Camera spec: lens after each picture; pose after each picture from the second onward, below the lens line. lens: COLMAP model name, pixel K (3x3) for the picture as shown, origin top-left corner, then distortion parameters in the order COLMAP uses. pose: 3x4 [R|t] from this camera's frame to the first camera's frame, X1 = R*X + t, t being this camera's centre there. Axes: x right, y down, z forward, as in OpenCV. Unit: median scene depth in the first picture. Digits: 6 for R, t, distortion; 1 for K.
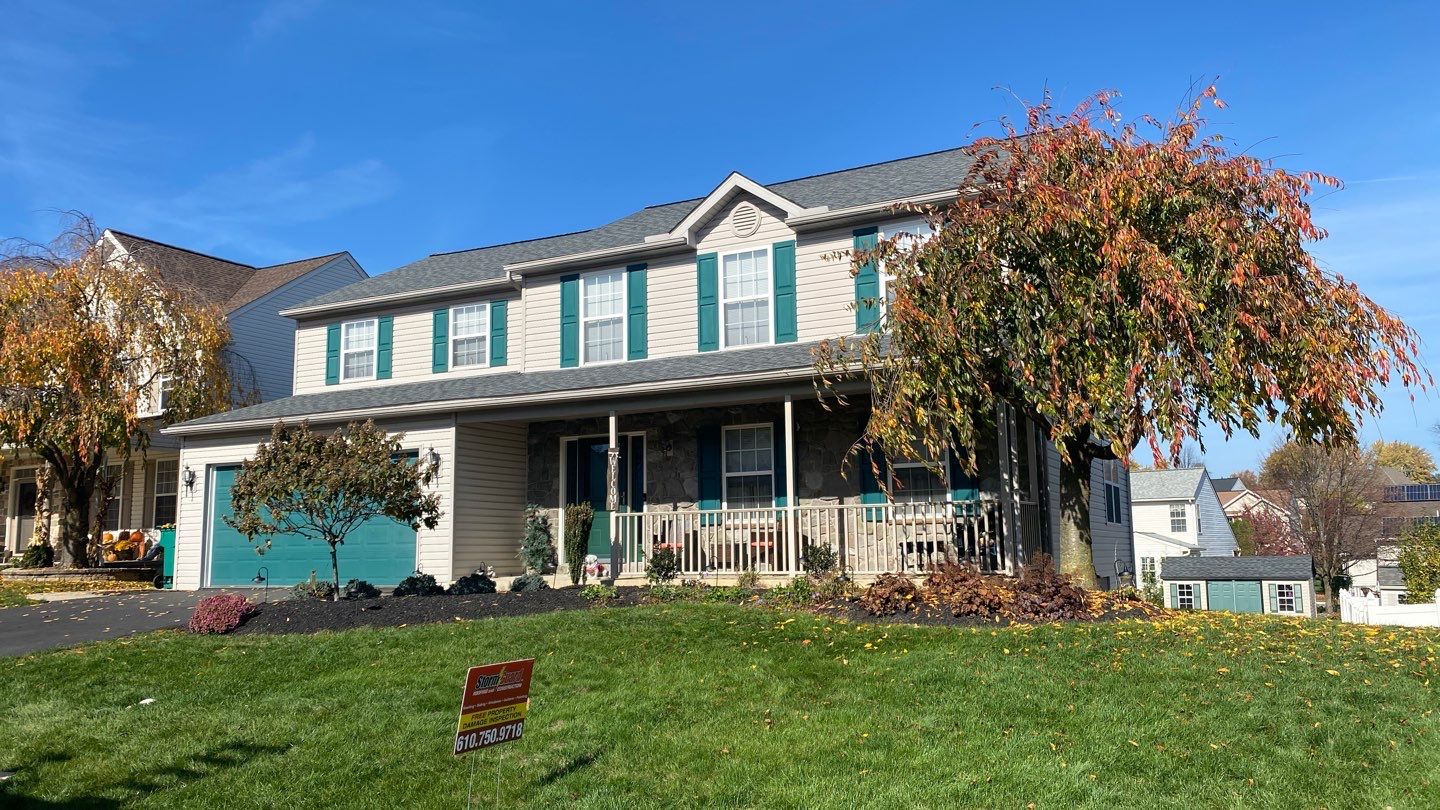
lens RADIAL K [[1246.1, 0, 720.0], [0, 1246.1, 405.0], [0, 0, 1]] dist [0.112040, -0.004195]
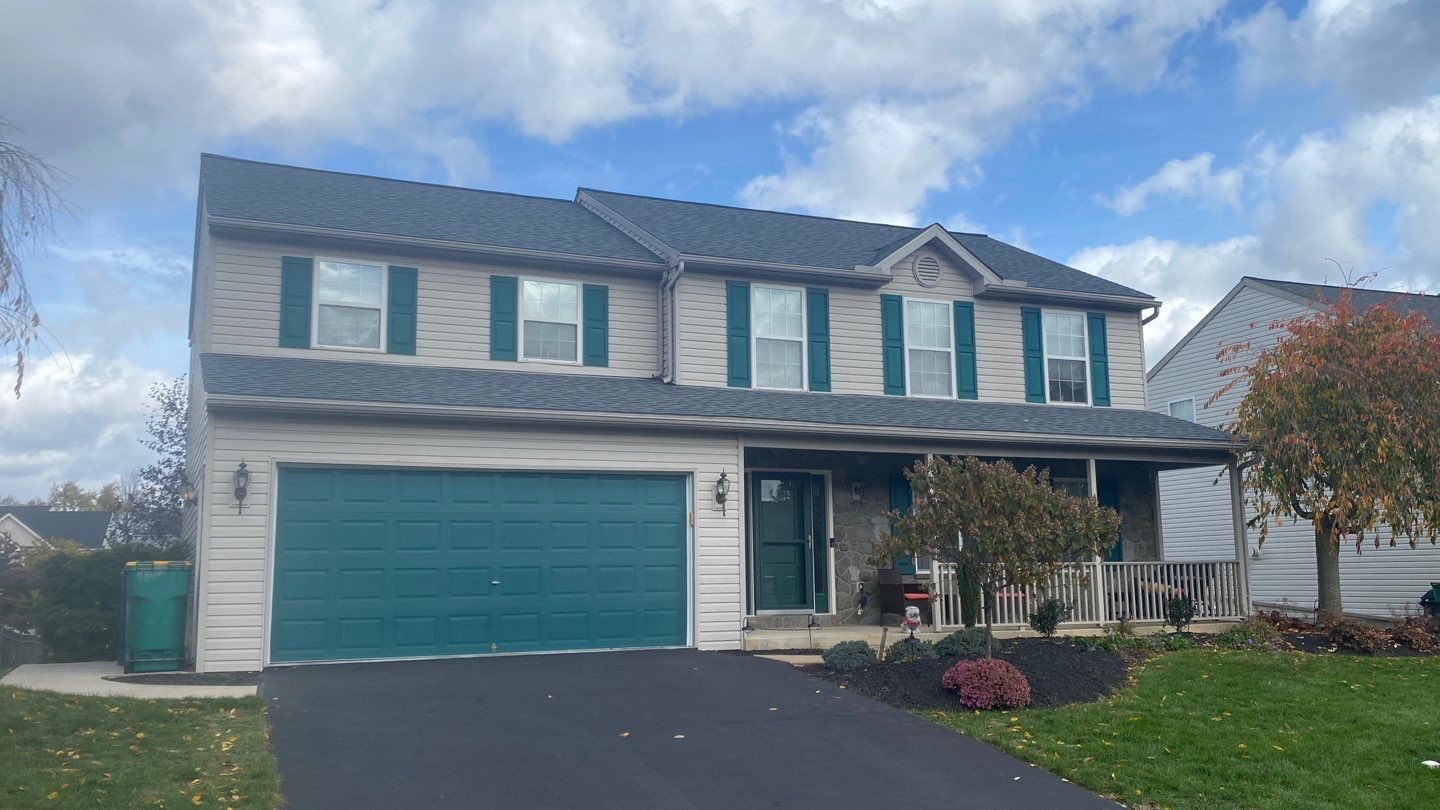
lens RADIAL K [[1246.1, 0, 720.0], [0, 1246.1, 405.0], [0, 0, 1]] dist [0.112040, -0.004195]
pose [[0.570582, 0.133495, 0.810318, -0.854685], [-0.085548, 0.990993, -0.103022, 0.074193], [-0.816773, -0.010539, 0.576863, 0.547300]]
